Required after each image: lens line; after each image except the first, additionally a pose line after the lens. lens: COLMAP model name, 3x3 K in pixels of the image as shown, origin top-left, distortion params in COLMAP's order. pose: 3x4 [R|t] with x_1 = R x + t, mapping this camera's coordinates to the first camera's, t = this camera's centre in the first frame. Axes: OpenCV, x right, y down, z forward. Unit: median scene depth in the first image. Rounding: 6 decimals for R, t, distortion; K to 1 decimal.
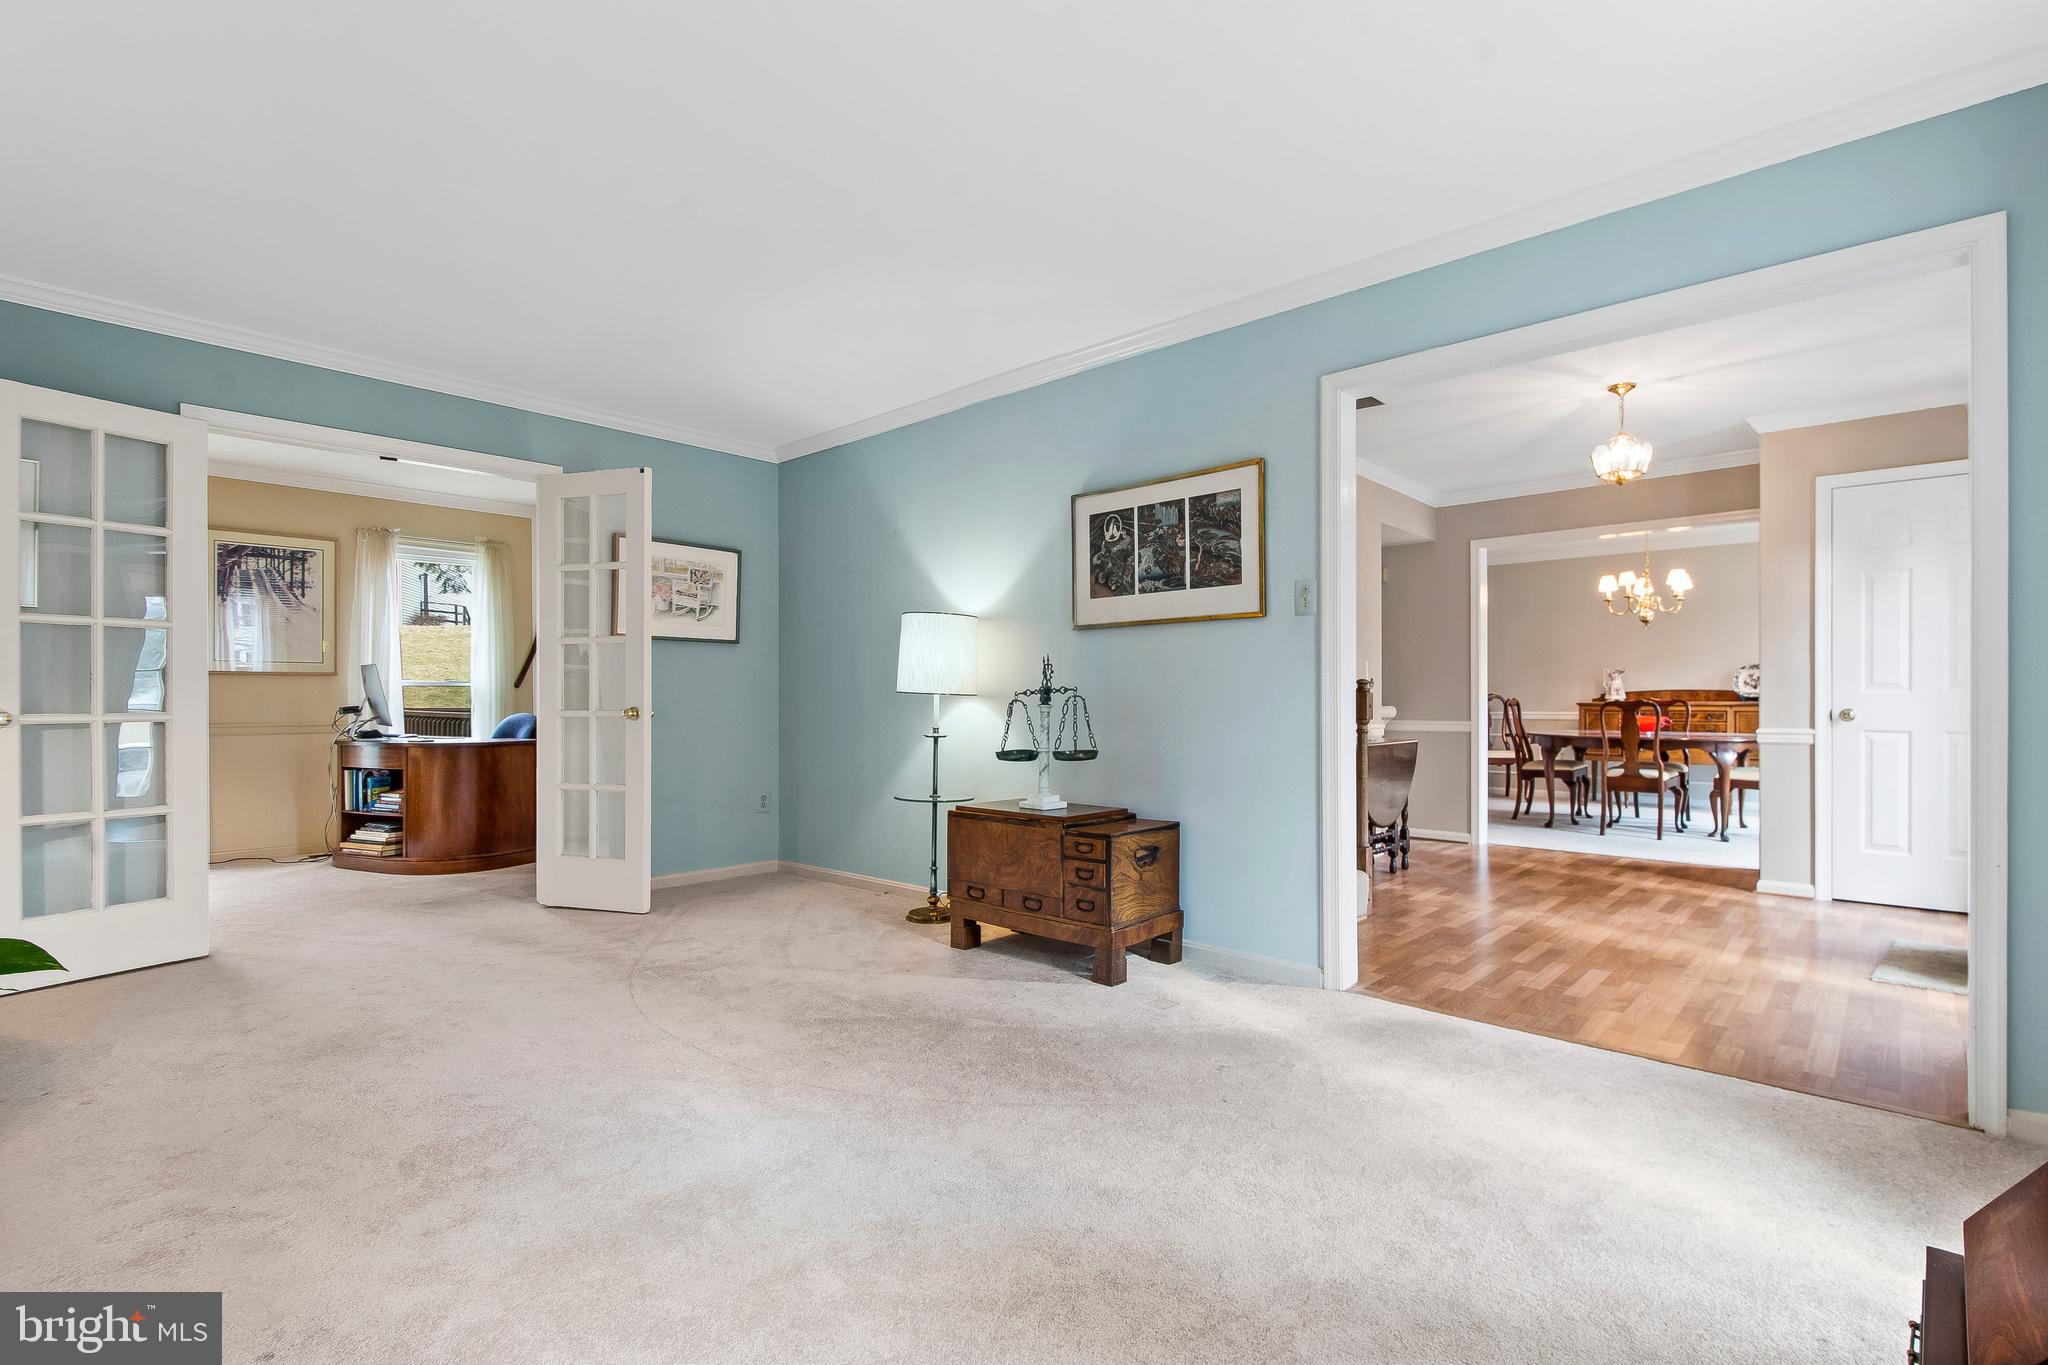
lens RADIAL K [[943.5, 0, 1076.4], [0, 943.5, 708.0], [0, 0, 1]] dist [0.001310, 0.000199]
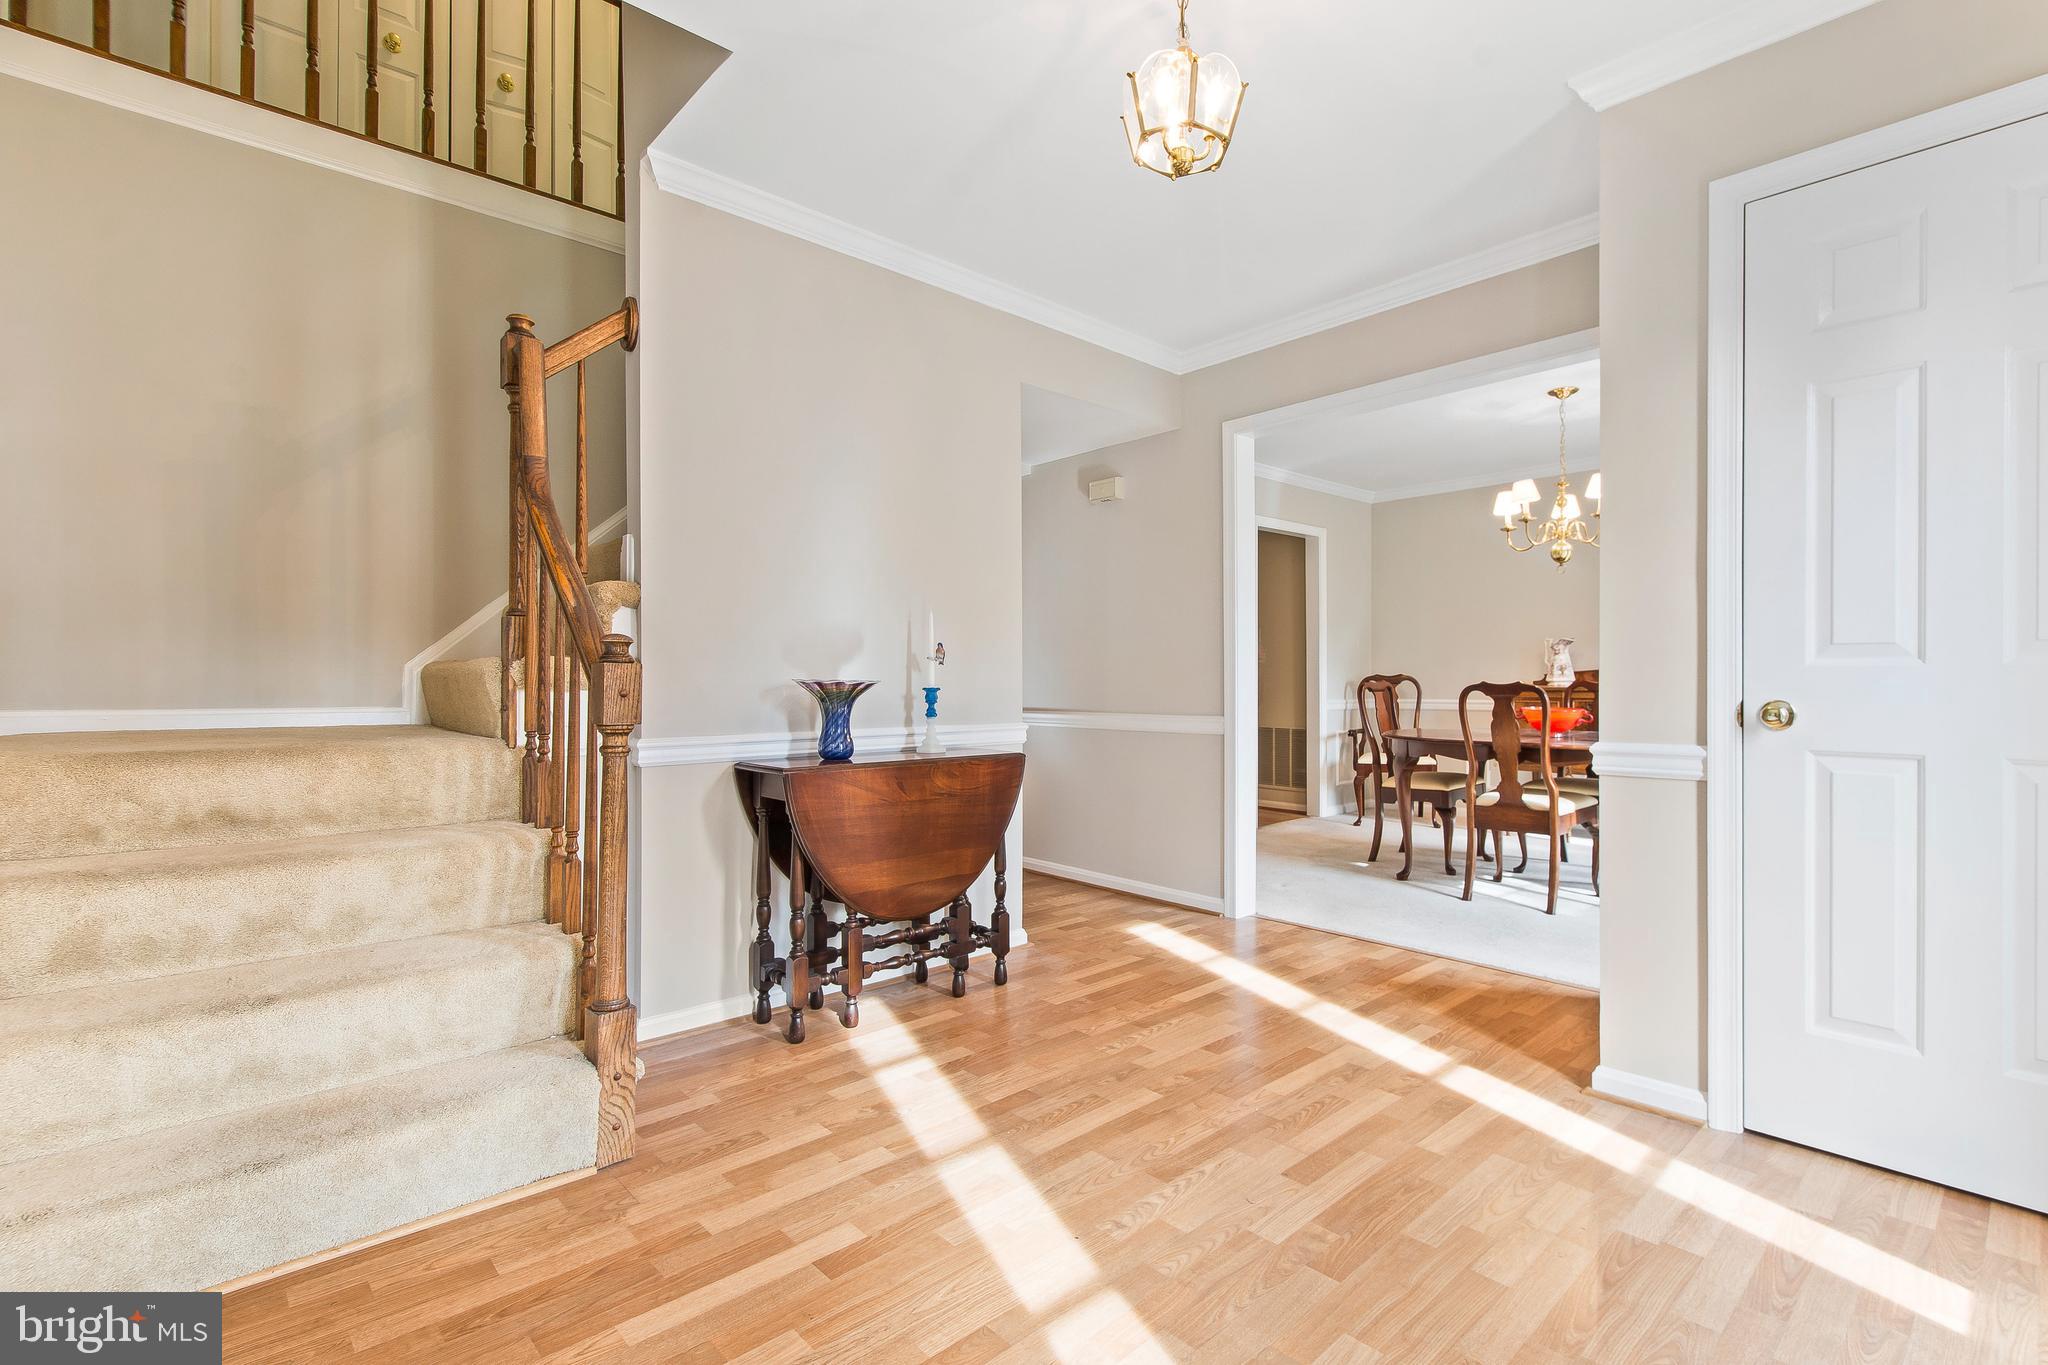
lens RADIAL K [[978.9, 0, 1028.5], [0, 978.9, 691.3], [0, 0, 1]] dist [-0.005142, -0.000336]
pose [[0.996388, 0.000541, -0.084915, 0.526266], [-0.000576, 1.000000, -0.000391, -0.002944], [0.084914, 0.000439, 0.996388, 0.538141]]
